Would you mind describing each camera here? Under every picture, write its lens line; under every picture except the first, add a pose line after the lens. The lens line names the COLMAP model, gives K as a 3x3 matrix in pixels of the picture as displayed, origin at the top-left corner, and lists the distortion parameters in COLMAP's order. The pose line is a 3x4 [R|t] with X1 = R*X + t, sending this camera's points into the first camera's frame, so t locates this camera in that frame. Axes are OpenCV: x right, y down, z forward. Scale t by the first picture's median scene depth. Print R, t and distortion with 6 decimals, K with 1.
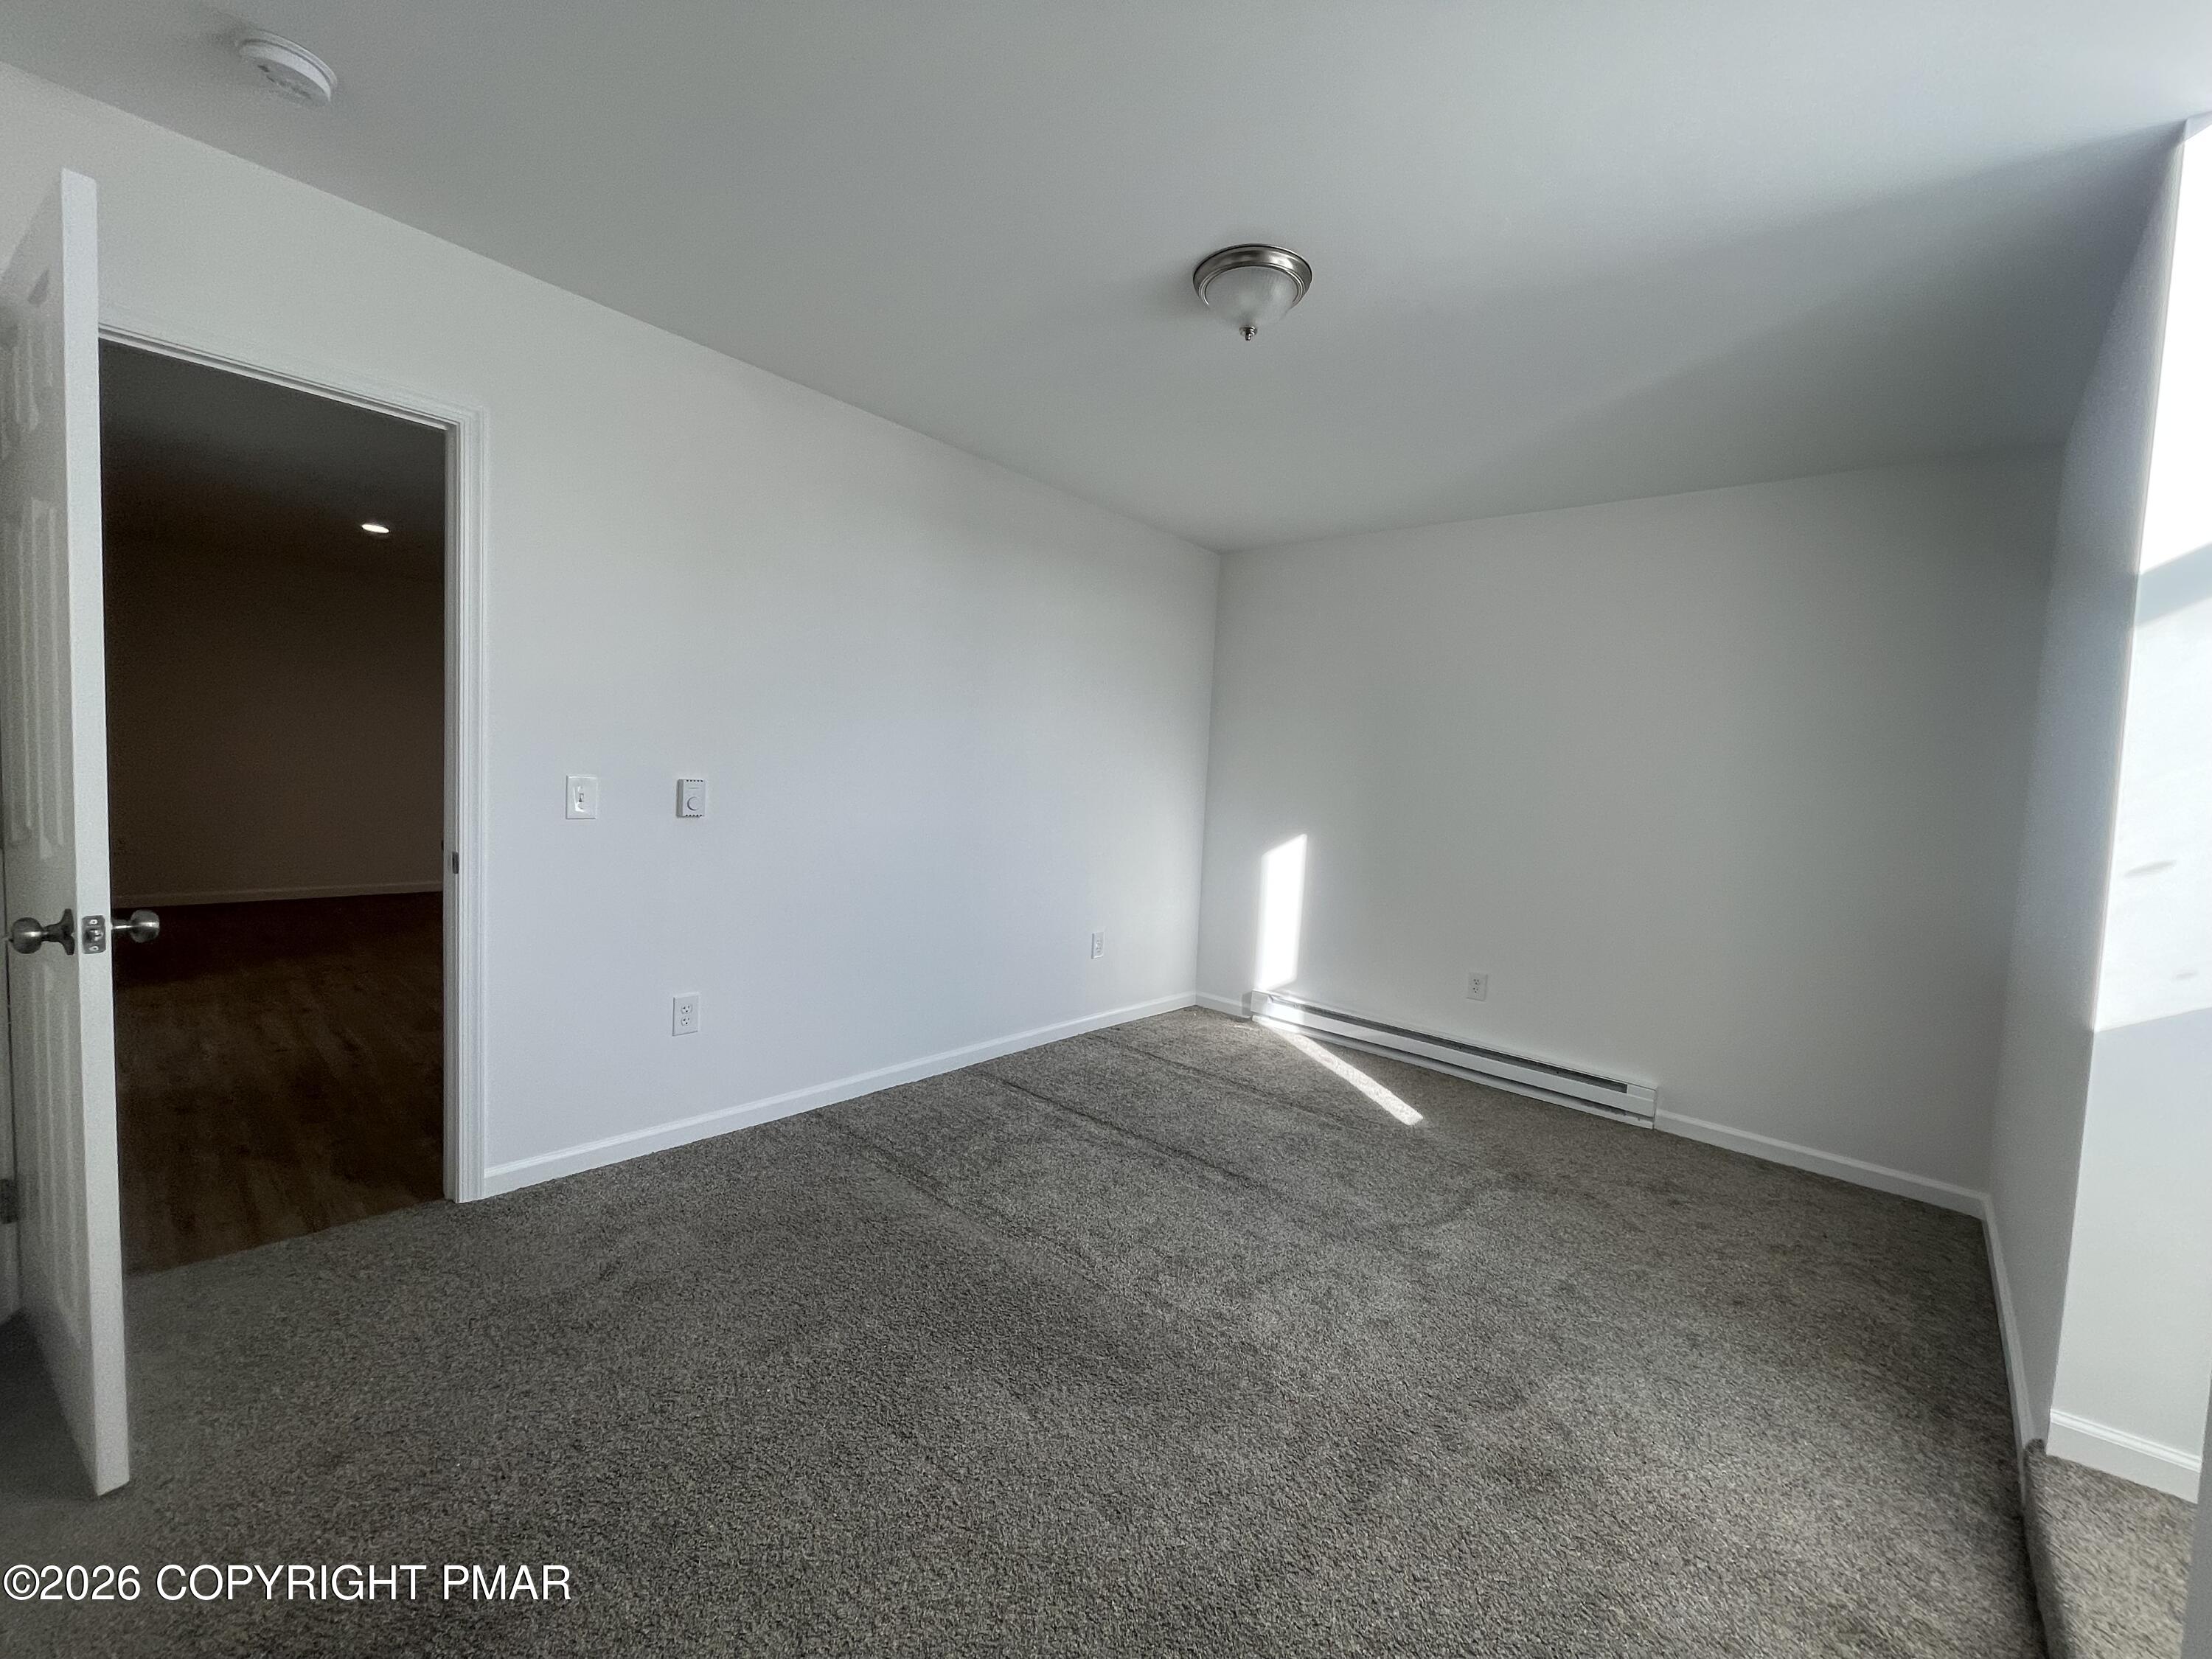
lens RADIAL K [[893.4, 0, 1100.1], [0, 893.4, 828.1], [0, 0, 1]] dist [-0.000475, 0.001548]
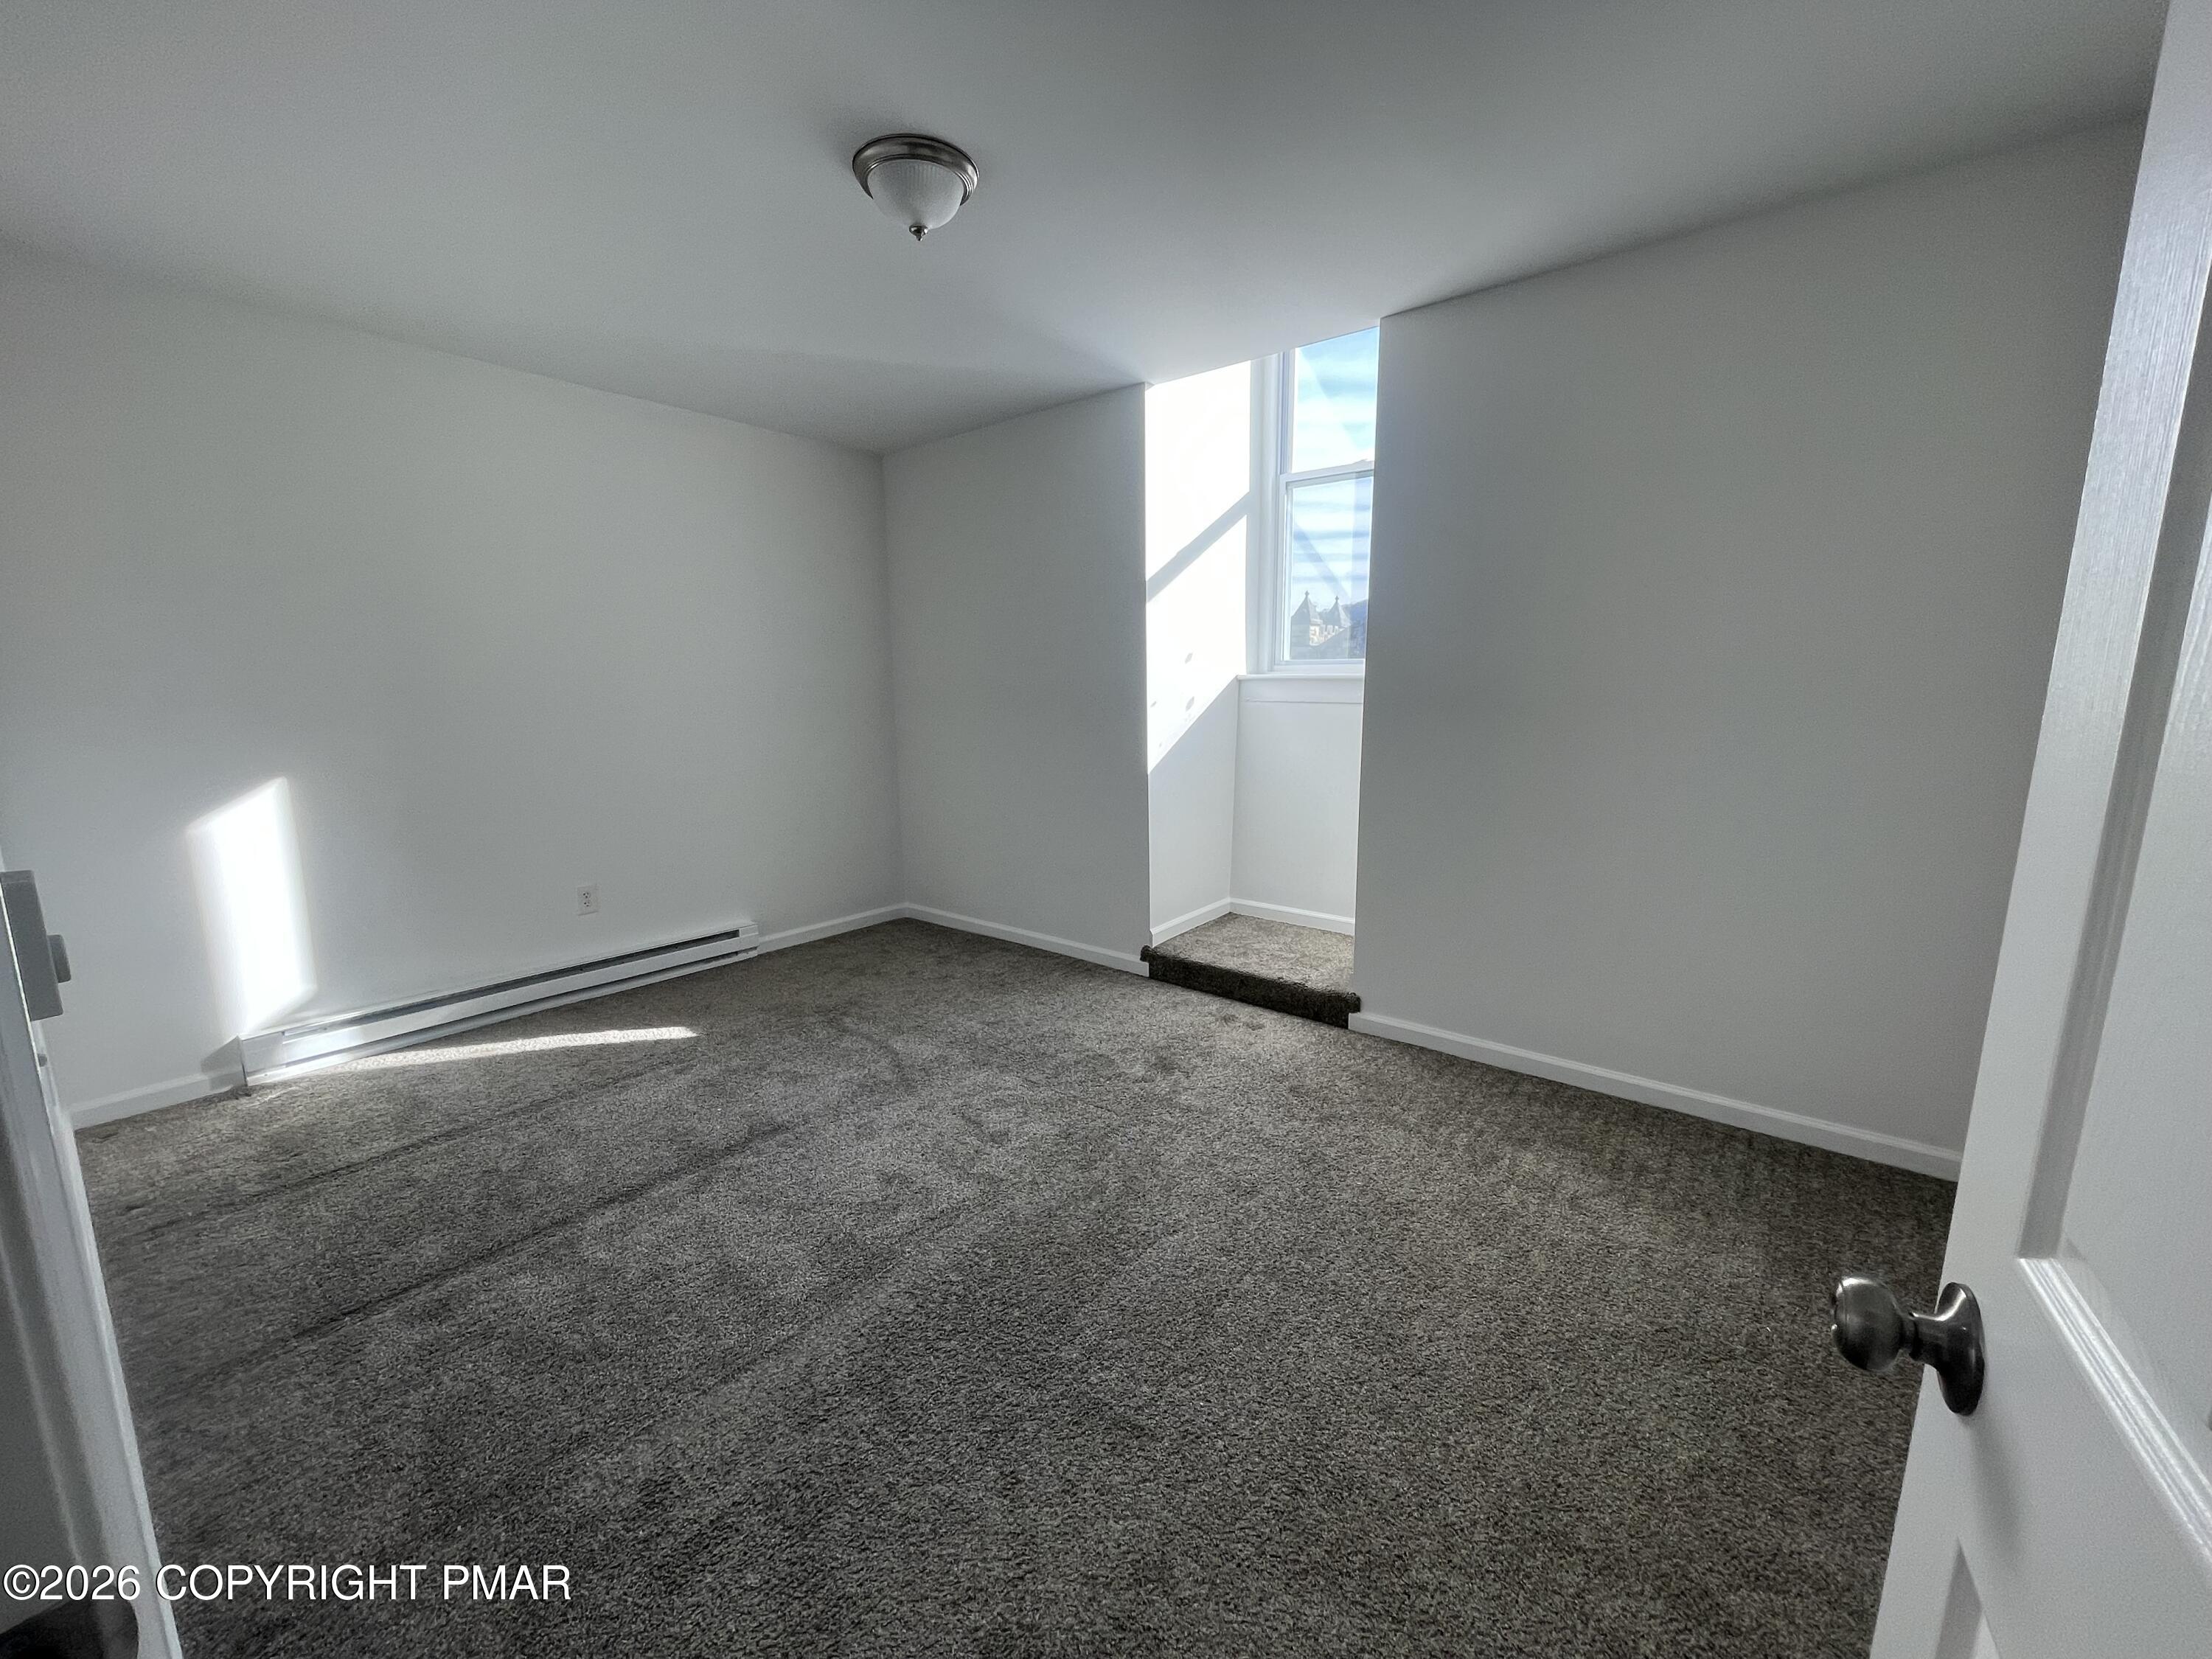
lens RADIAL K [[893.4, 0, 1106.3], [0, 893.4, 825.7], [0, 0, 1]] dist [-0.000475, 0.001548]
pose [[-0.044296, -0.222017, 0.974036, -0.556338], [0.069715, 0.971929, 0.224707, -0.079606], [-0.996583, 0.077859, -0.027574, 0.530670]]
